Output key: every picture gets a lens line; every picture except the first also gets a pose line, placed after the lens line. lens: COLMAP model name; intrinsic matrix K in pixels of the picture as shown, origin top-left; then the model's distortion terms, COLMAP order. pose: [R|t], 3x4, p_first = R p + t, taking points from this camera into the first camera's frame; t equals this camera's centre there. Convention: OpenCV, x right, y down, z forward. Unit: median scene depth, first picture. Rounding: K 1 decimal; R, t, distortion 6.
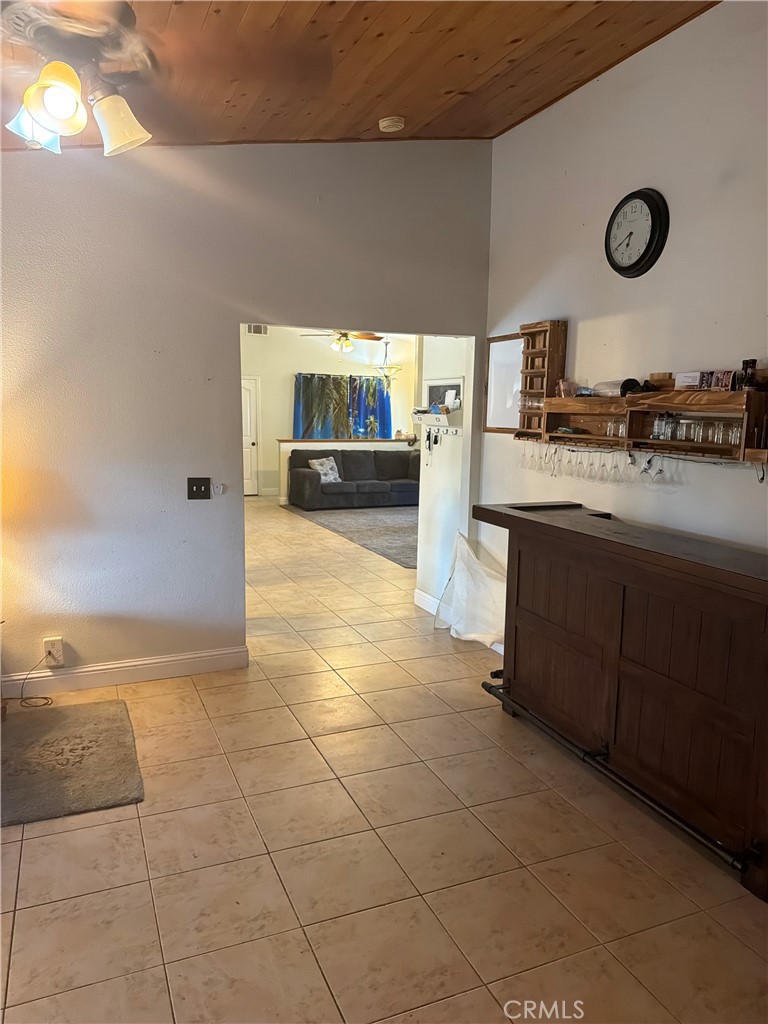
lens RADIAL K [[730.8, 0, 384.4], [0, 730.8, 515.0], [0, 0, 1]] dist [0.036176, -0.002025]
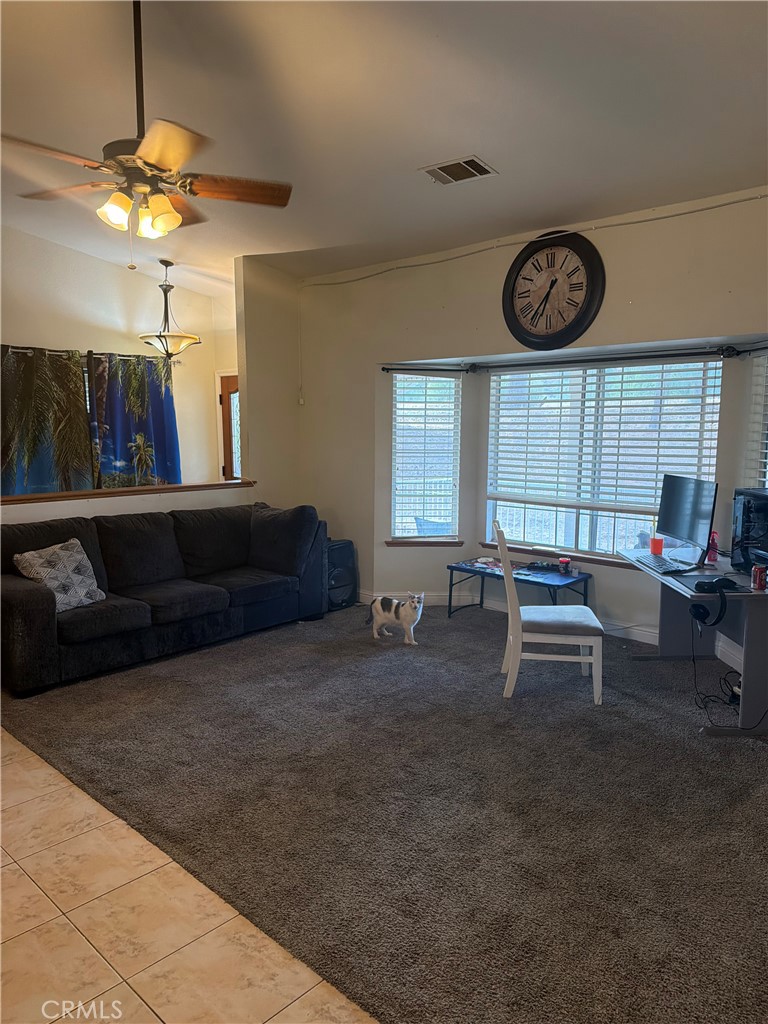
lens RADIAL K [[730.8, 0, 385.7], [0, 730.8, 508.4], [0, 0, 1]] dist [0.036176, -0.002025]
pose [[0.917905, -0.060628, 0.392141, -0.064205], [0.068791, 0.997608, -0.006784, -0.071895], [-0.390792, 0.033202, 0.919880, 0.486026]]
